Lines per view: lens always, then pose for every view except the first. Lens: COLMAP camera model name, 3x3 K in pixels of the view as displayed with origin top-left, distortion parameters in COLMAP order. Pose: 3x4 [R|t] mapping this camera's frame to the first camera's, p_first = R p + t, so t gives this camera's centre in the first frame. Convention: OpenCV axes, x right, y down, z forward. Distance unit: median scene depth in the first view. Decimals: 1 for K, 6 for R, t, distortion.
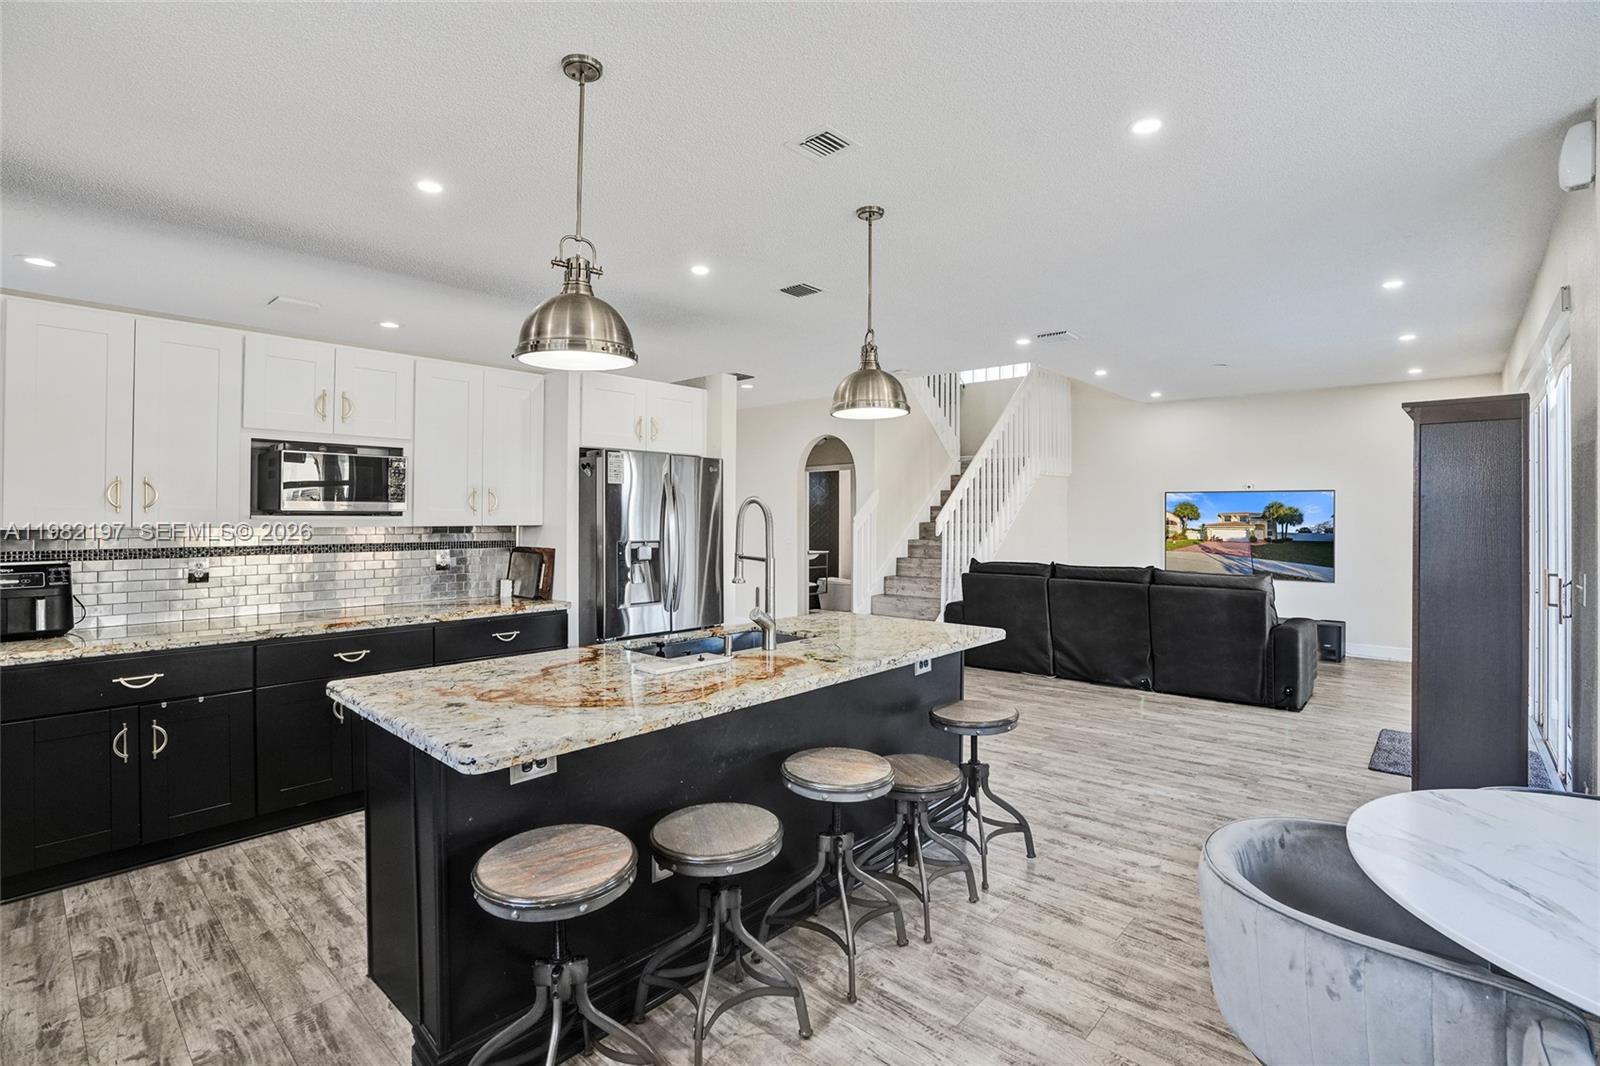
lens RADIAL K [[759.0, 0, 795.6], [0, 759.0, 507.1], [0, 0, 1]] dist [-0.035279, -0.000381]
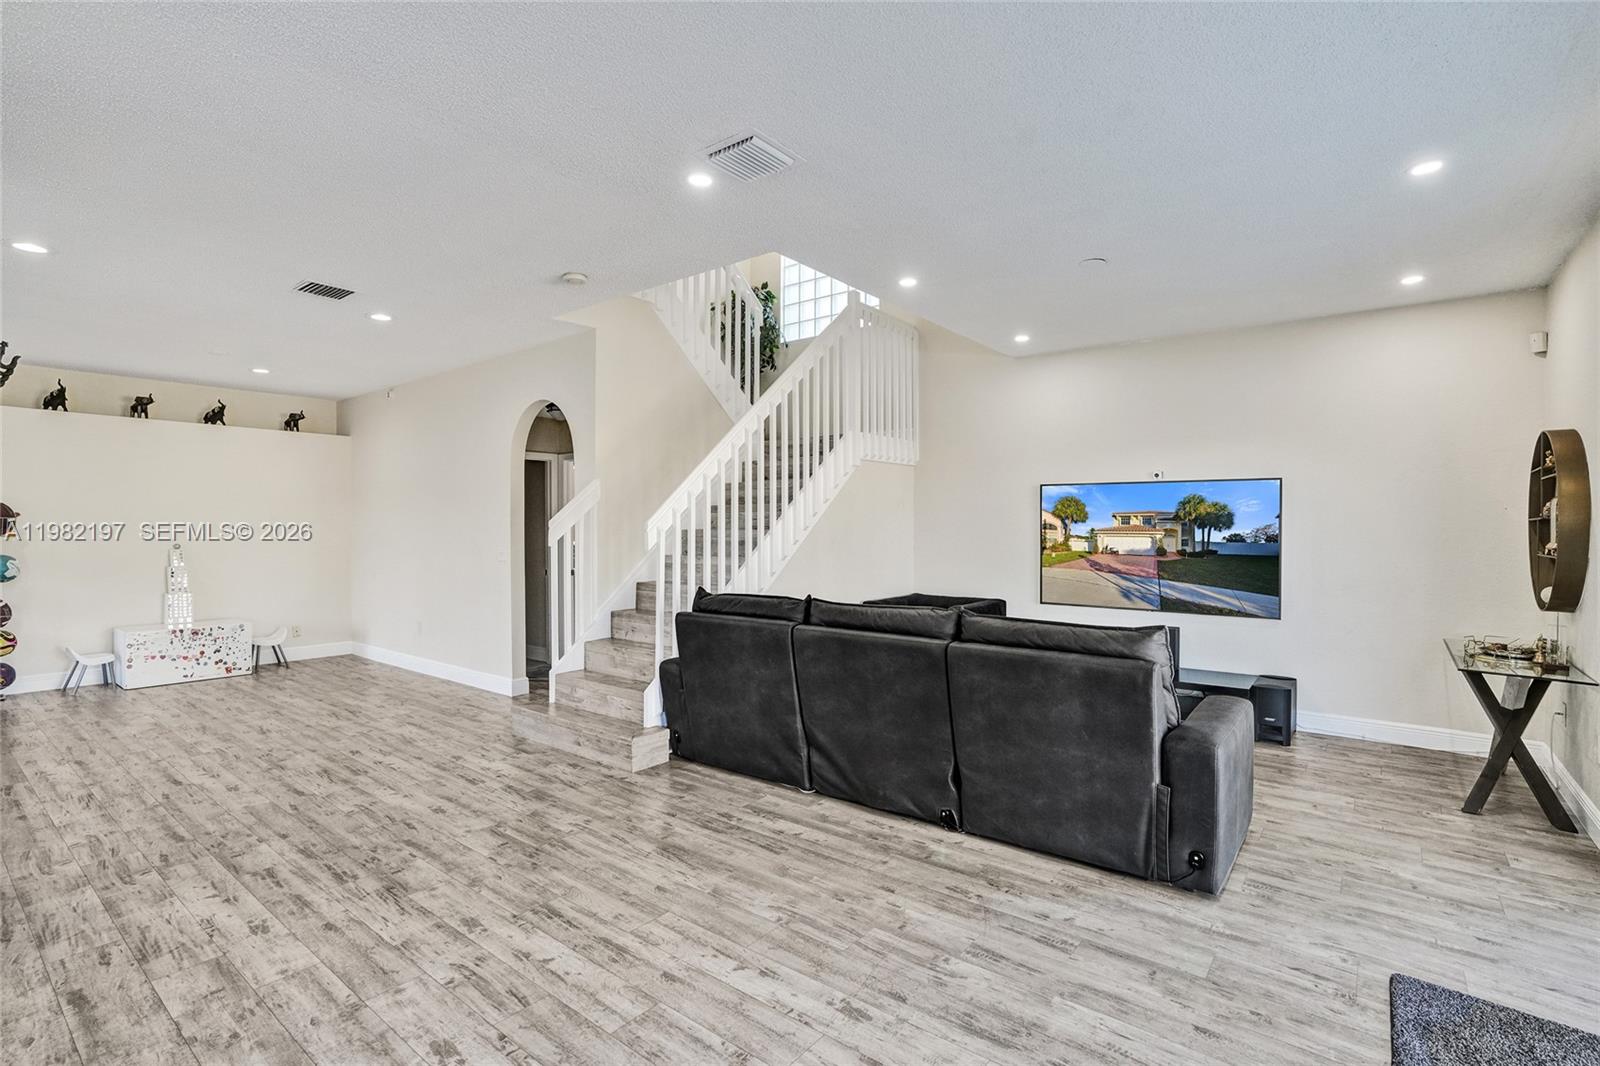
lens RADIAL K [[741.1, 0, 794.7], [0, 741.1, 522.6], [0, 0, 1]] dist [-0.060210, 0.023412]
pose [[0.998942, -0.002864, 0.045905, 0.260523], [0.002204, 0.999894, 0.014420, 0.007422], [-0.045941, -0.014303, 0.998842, 0.373285]]
